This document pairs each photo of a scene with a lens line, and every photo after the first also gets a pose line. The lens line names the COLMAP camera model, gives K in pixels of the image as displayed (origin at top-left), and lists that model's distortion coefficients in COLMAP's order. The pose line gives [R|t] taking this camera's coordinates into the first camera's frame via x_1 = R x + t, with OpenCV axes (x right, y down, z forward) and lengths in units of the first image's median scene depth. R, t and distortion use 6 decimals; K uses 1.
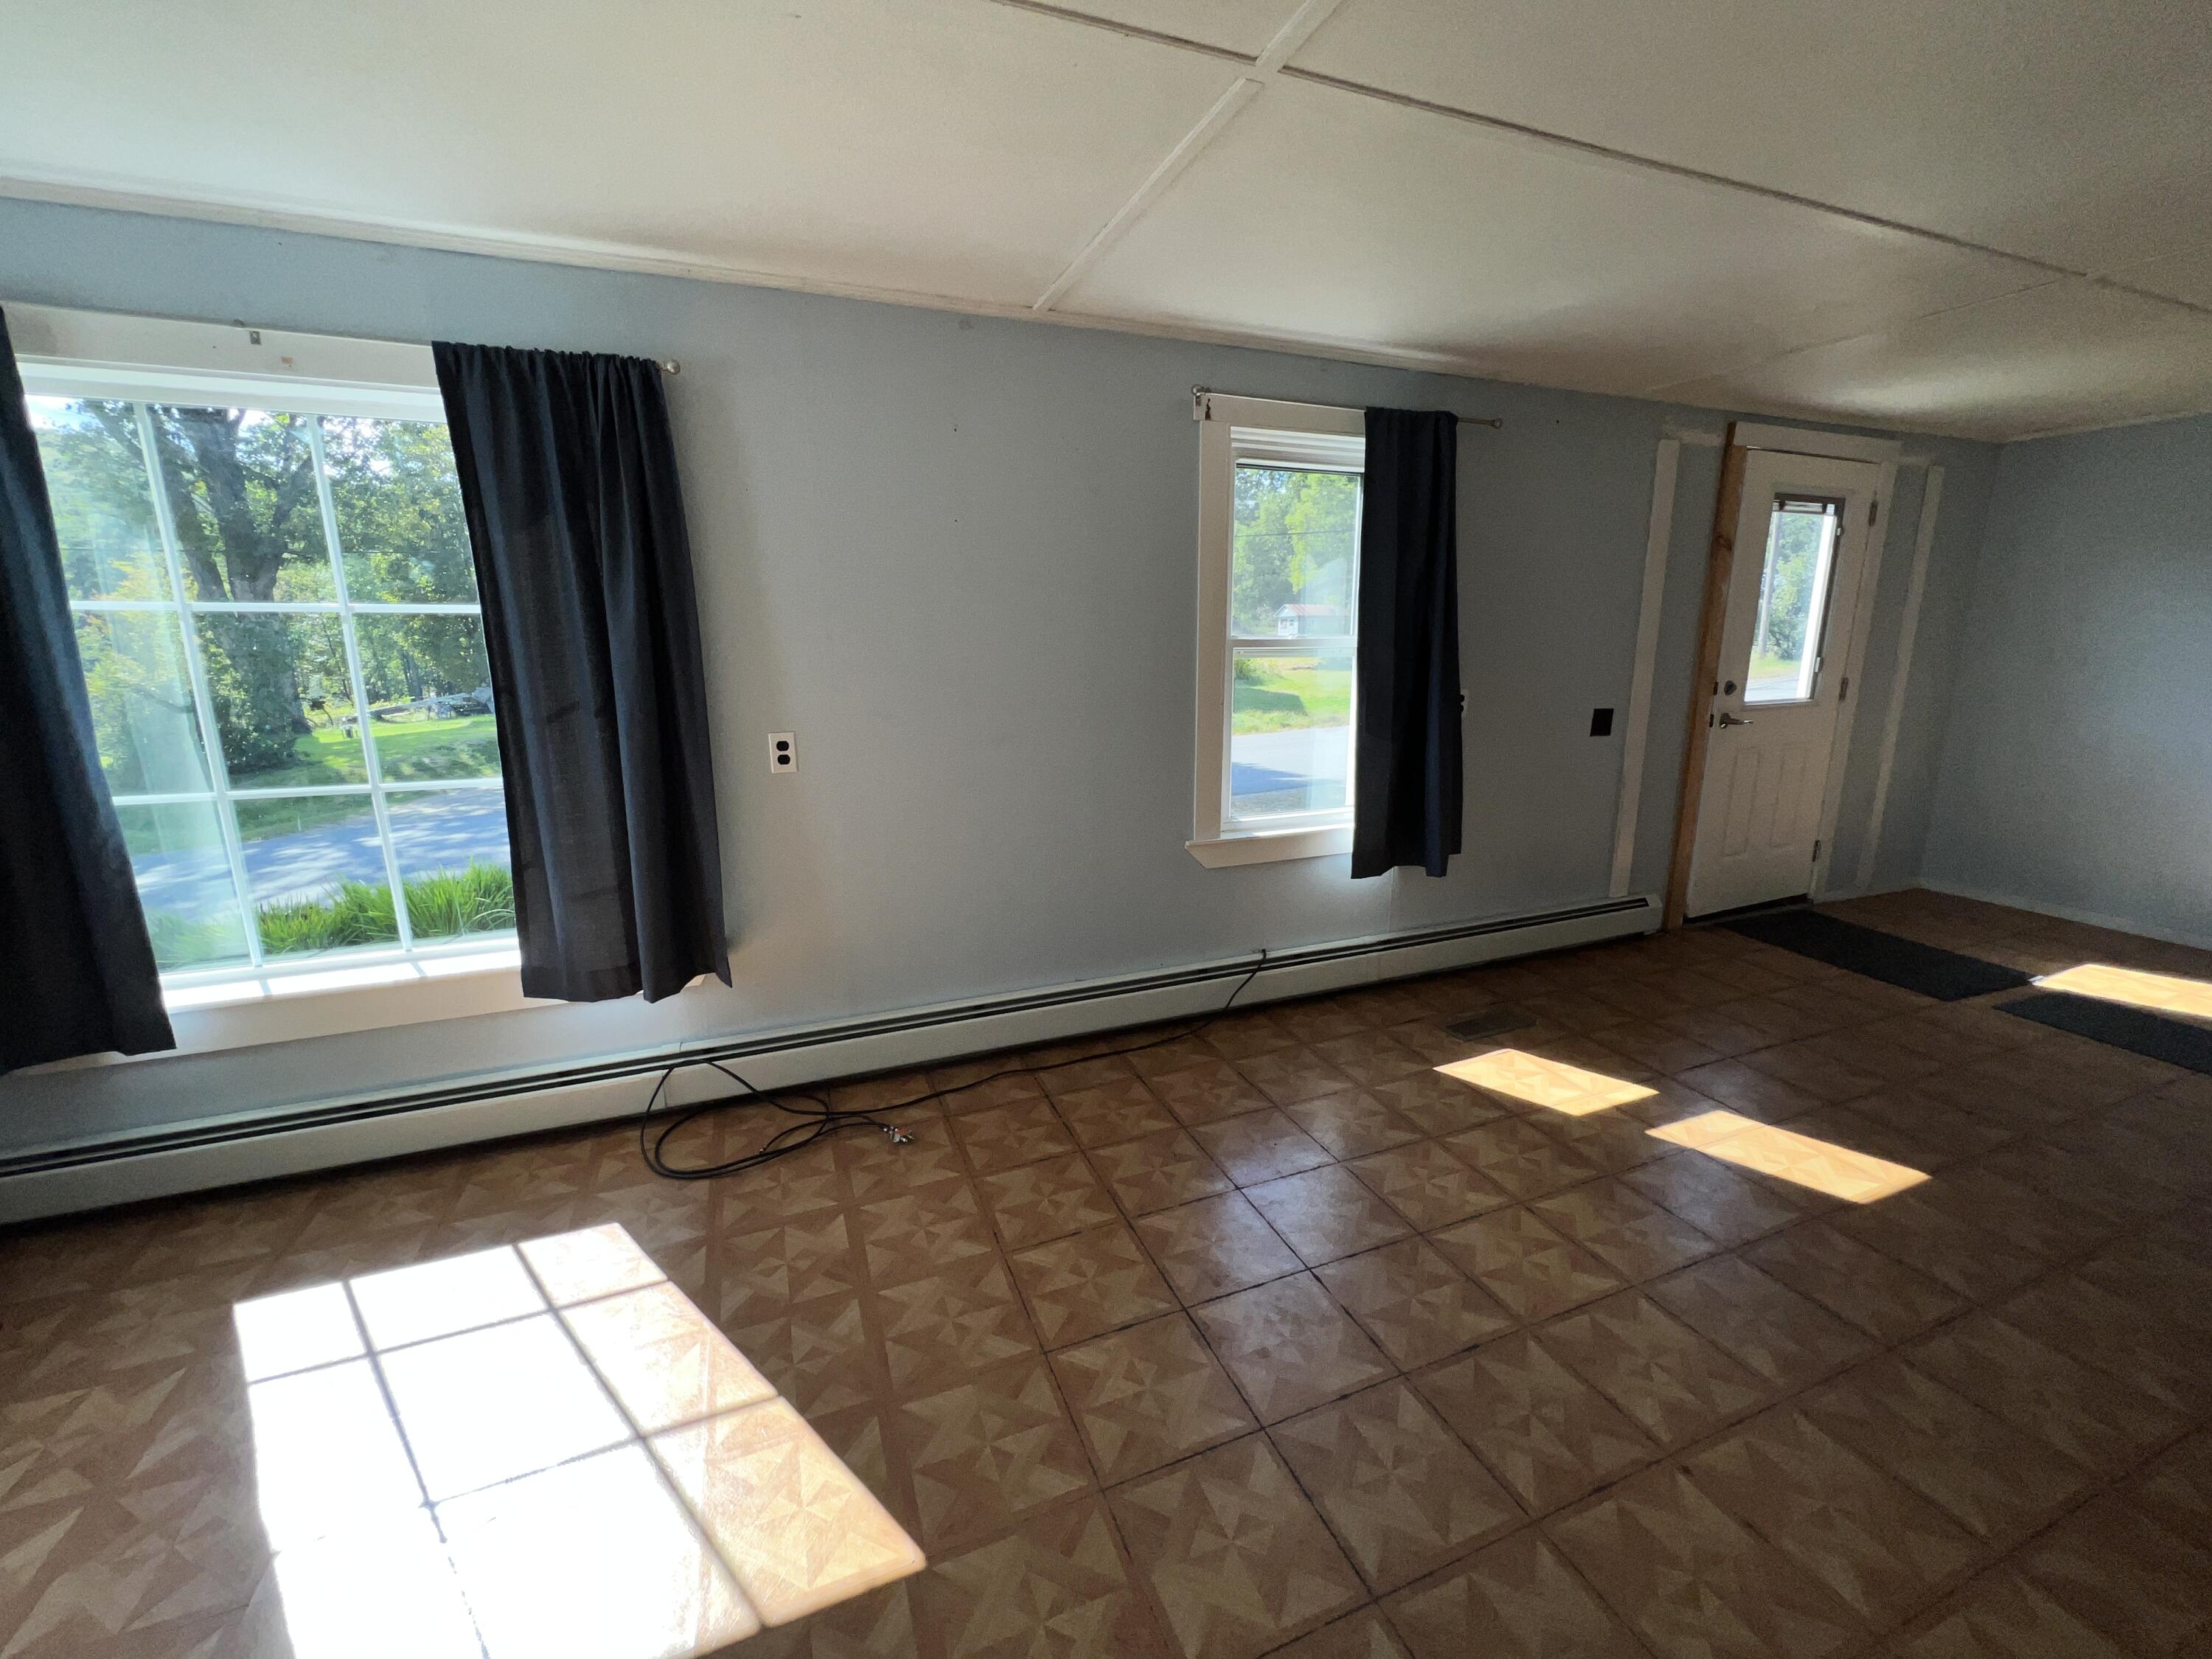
lens RADIAL K [[886.3, 0, 1109.8], [0, 886.3, 826.2], [0, 0, 1]] dist [-0.002816, 0.000355]
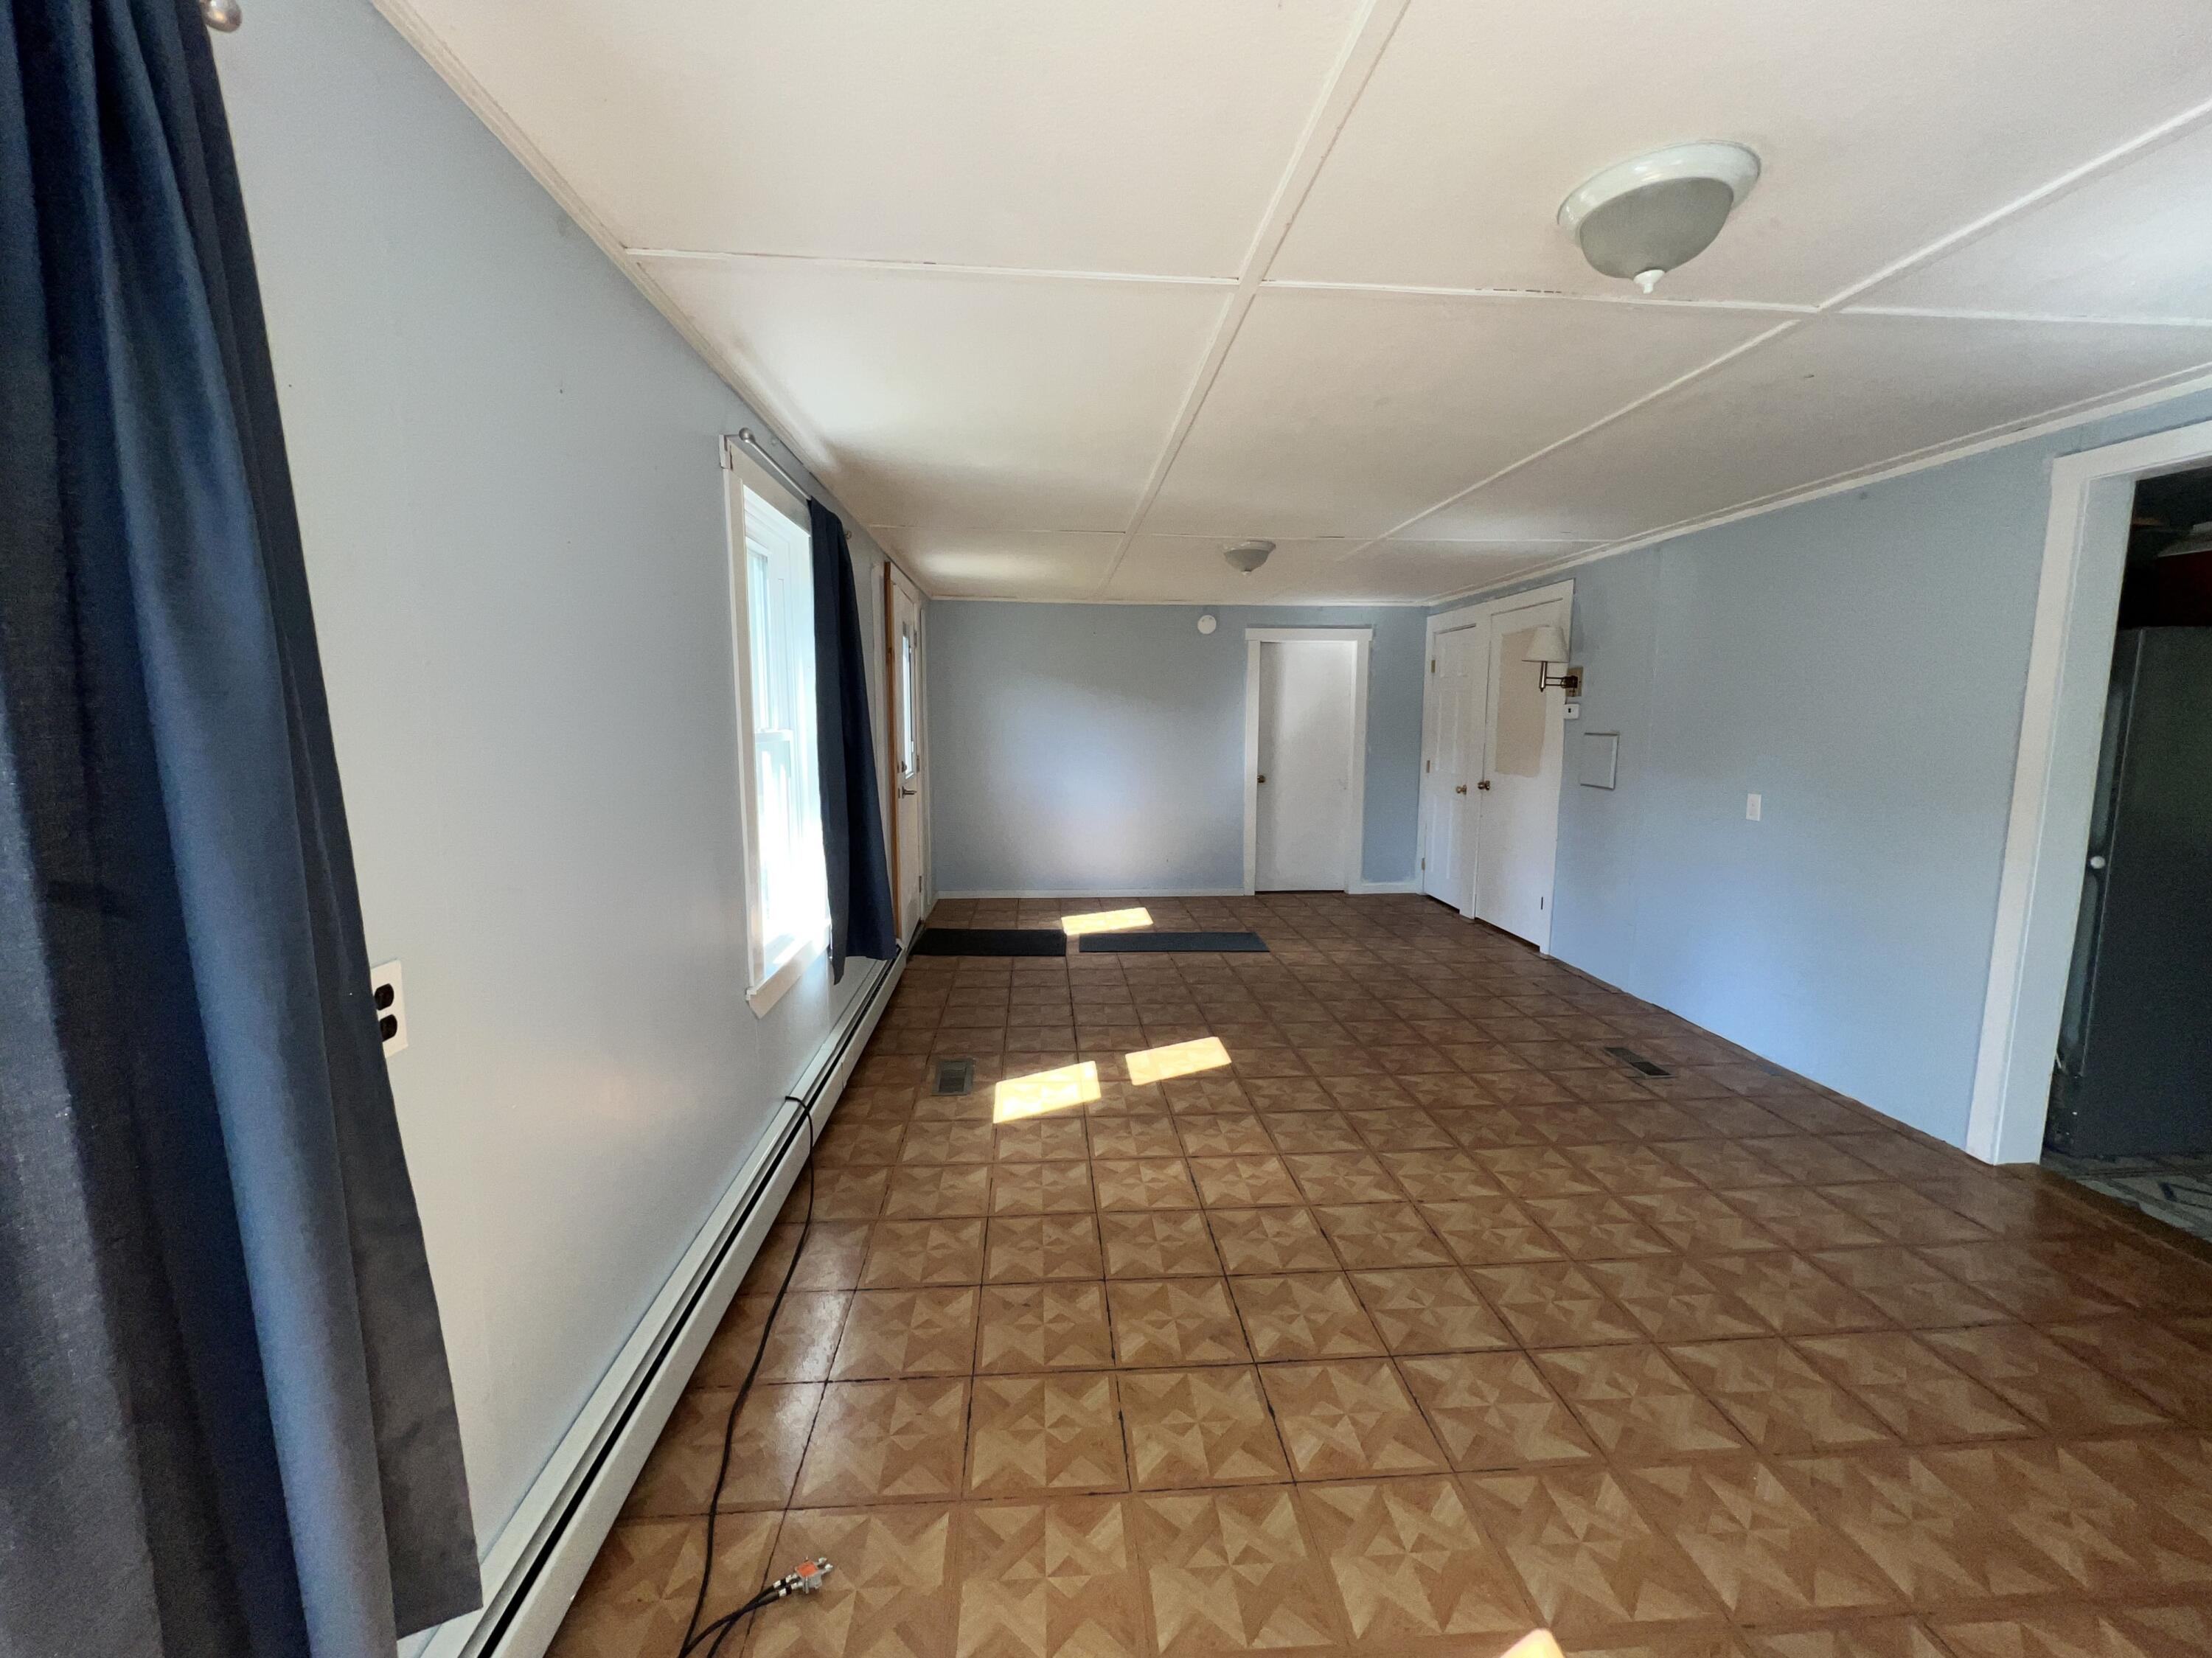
lens RADIAL K [[886.2, 0, 1106.6], [0, 886.2, 829.4], [0, 0, 1]] dist [-0.002816, 0.000355]
pose [[0.305187, -0.114351, 0.945402, -0.702848], [0.200584, 0.978211, 0.053569, -0.130935], [-0.930928, 0.173284, 0.321474, 0.566825]]
